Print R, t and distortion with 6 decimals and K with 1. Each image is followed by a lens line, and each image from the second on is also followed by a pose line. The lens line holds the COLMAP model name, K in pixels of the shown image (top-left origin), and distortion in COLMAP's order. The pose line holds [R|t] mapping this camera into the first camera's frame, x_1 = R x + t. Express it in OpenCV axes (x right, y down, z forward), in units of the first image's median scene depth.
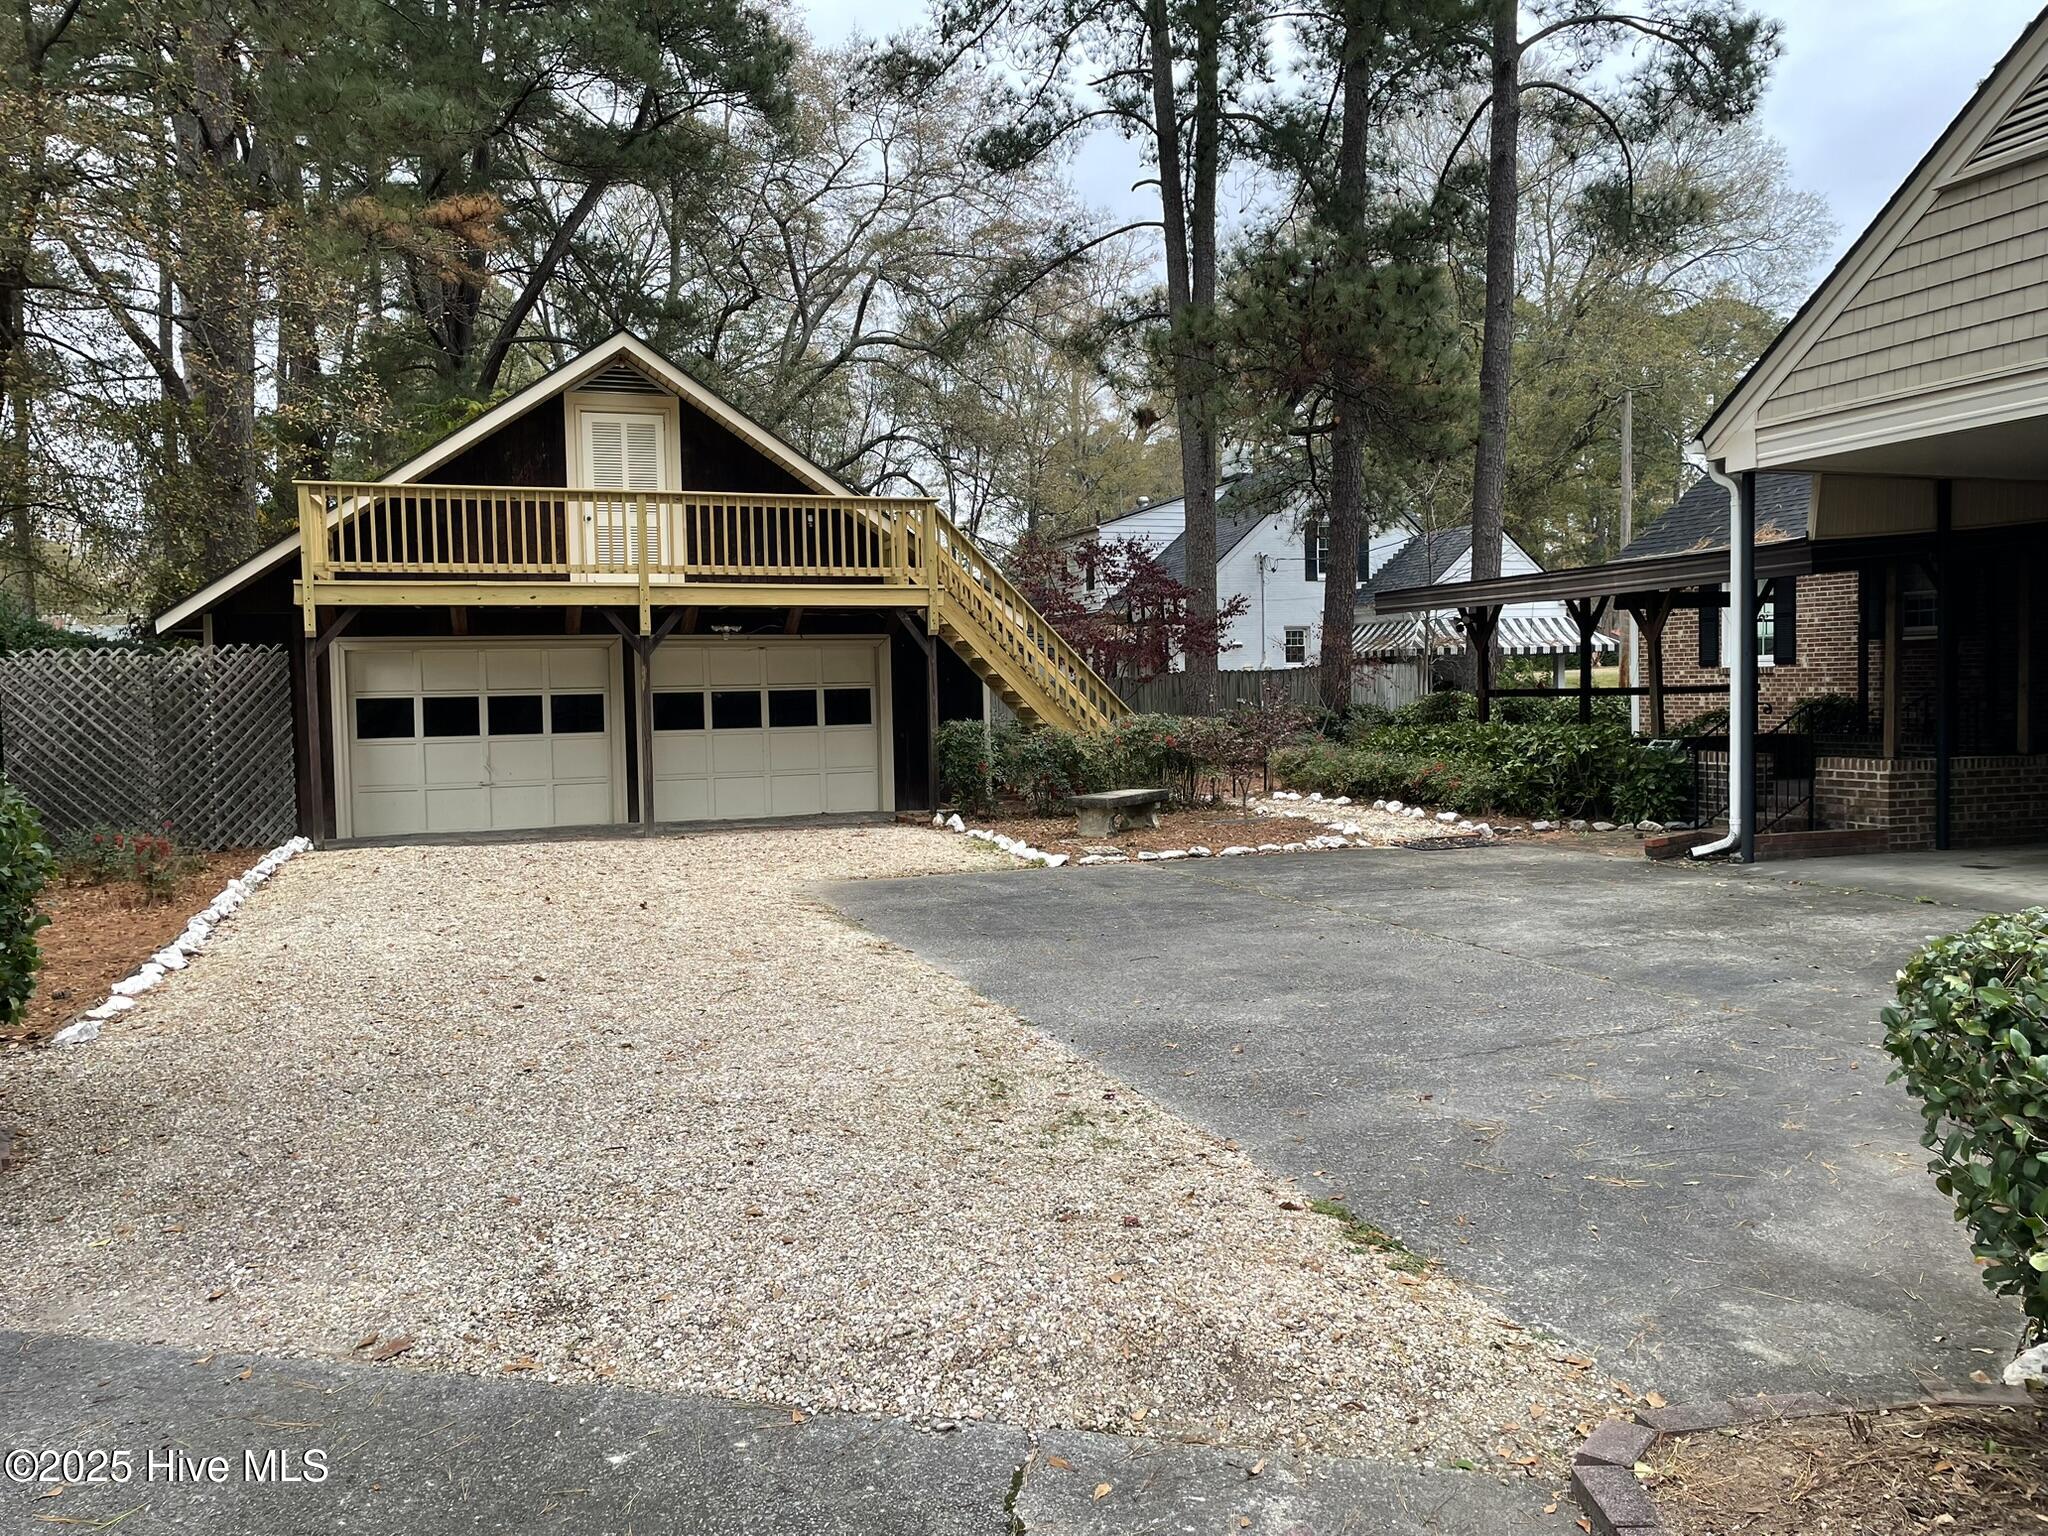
lens RADIAL K [[1540.4, 0, 1017.1], [0, 1540.4, 761.1], [0, 0, 1]] dist [0.108057, -0.134581]
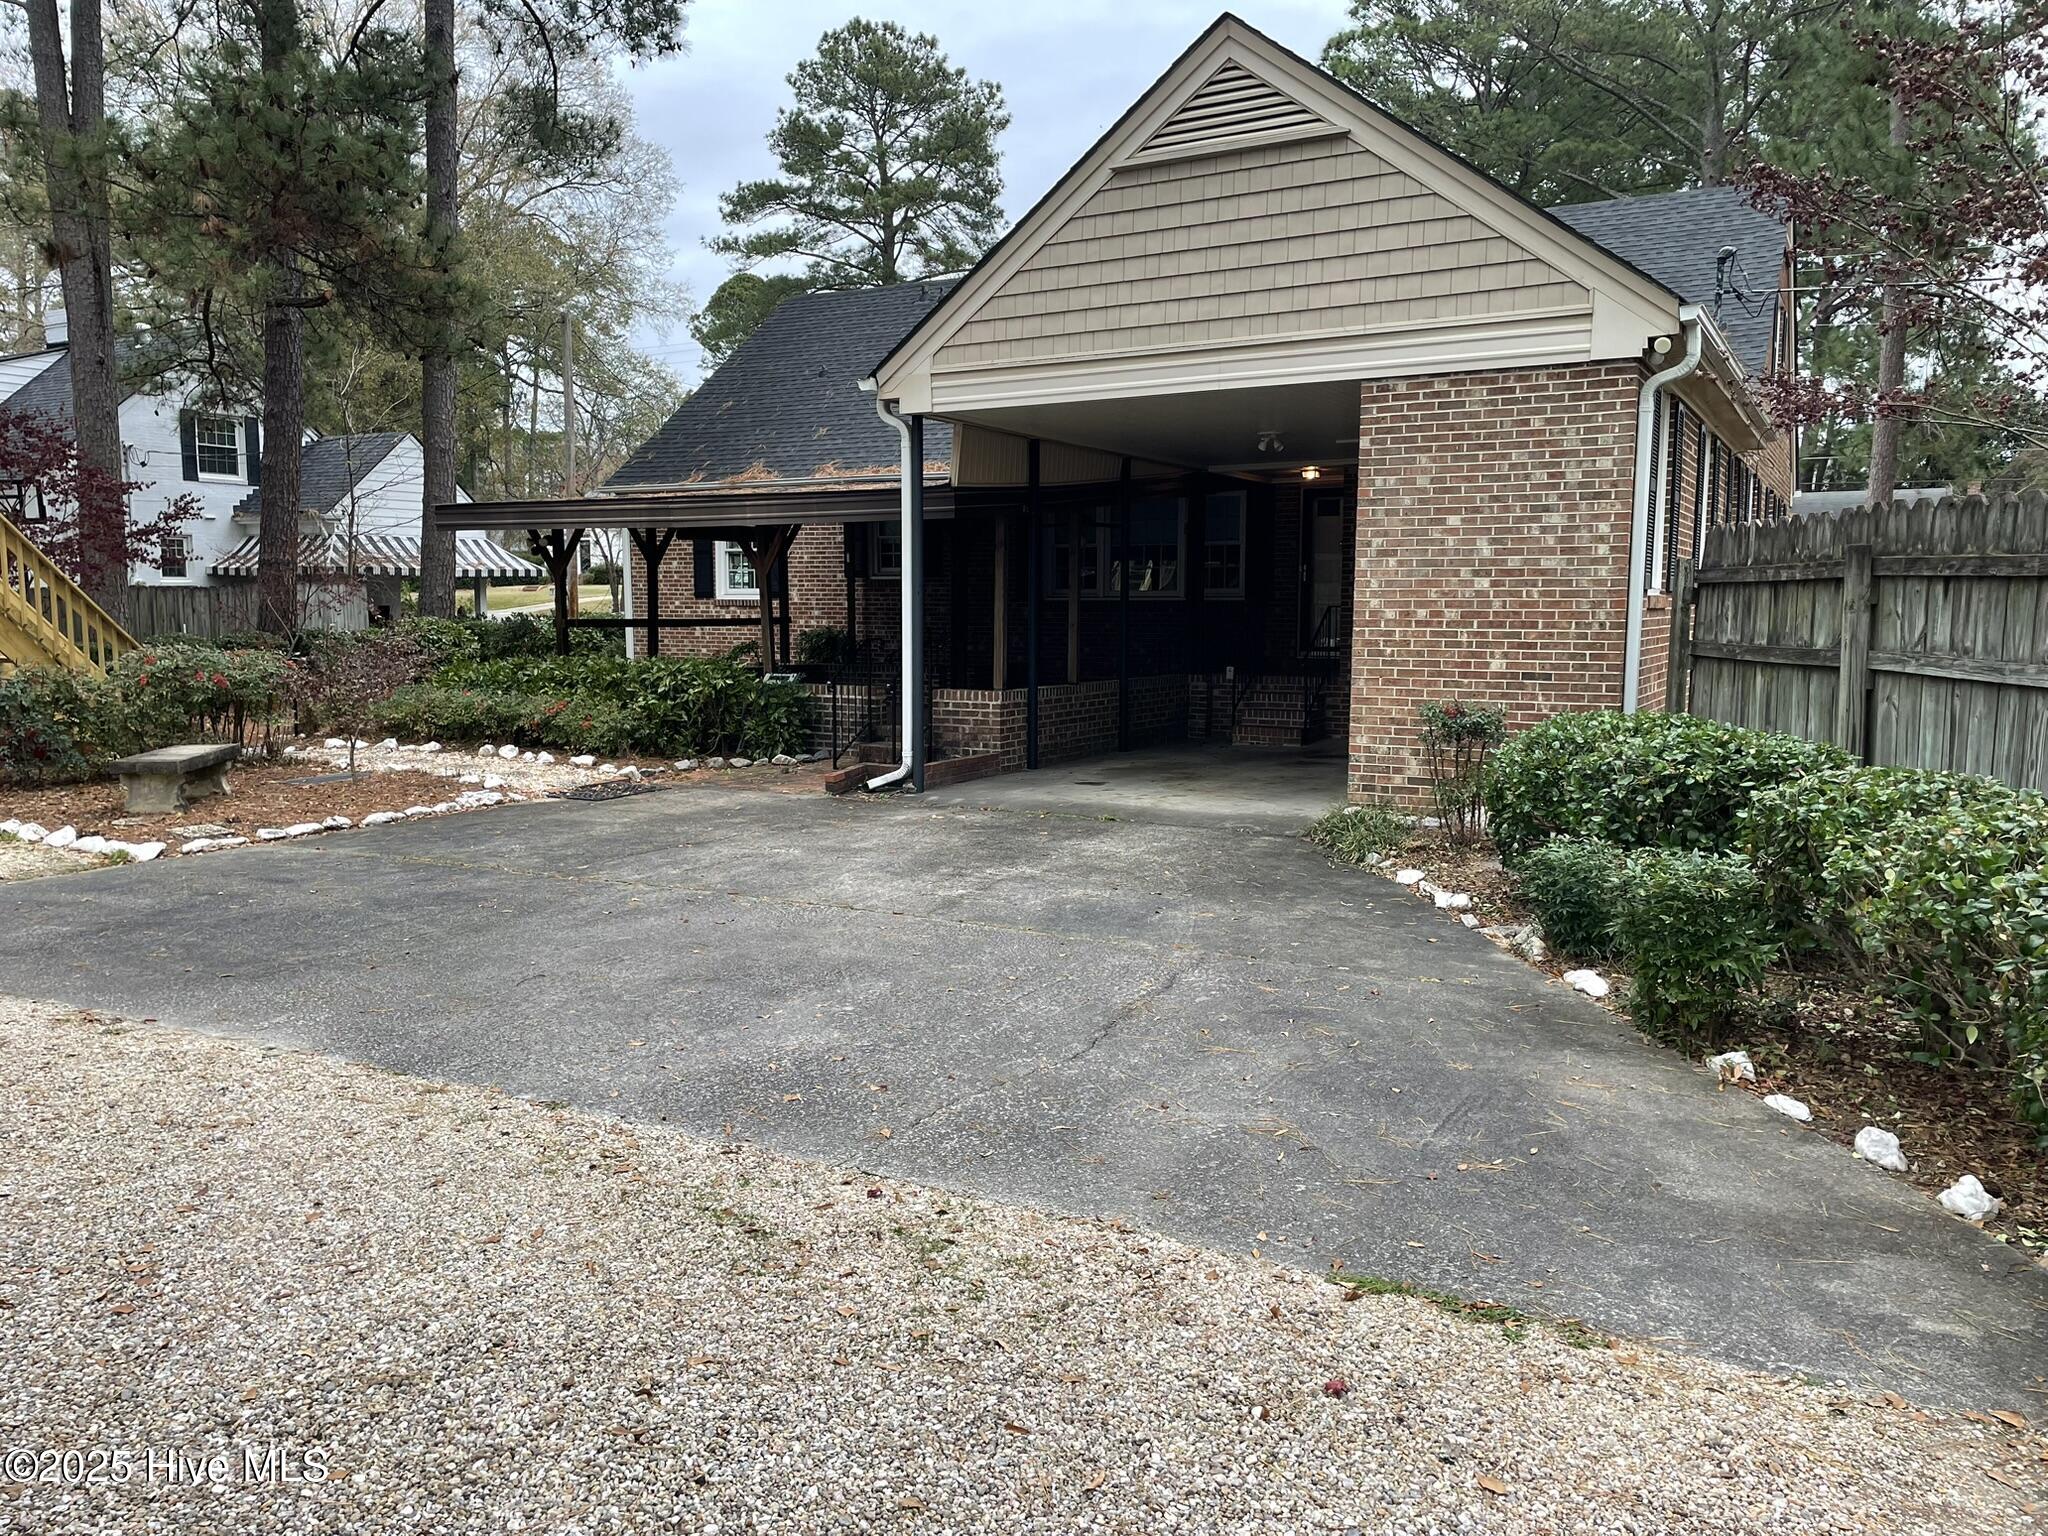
lens RADIAL K [[1540.4, 0, 1017.1], [0, 1540.4, 761.1], [0, 0, 1]] dist [0.108057, -0.134581]
pose [[0.746220, -0.051145, 0.663732, -0.158447], [0.018066, 0.998233, 0.056610, -0.012535], [-0.665455, -0.030252, 0.745825, 0.174948]]
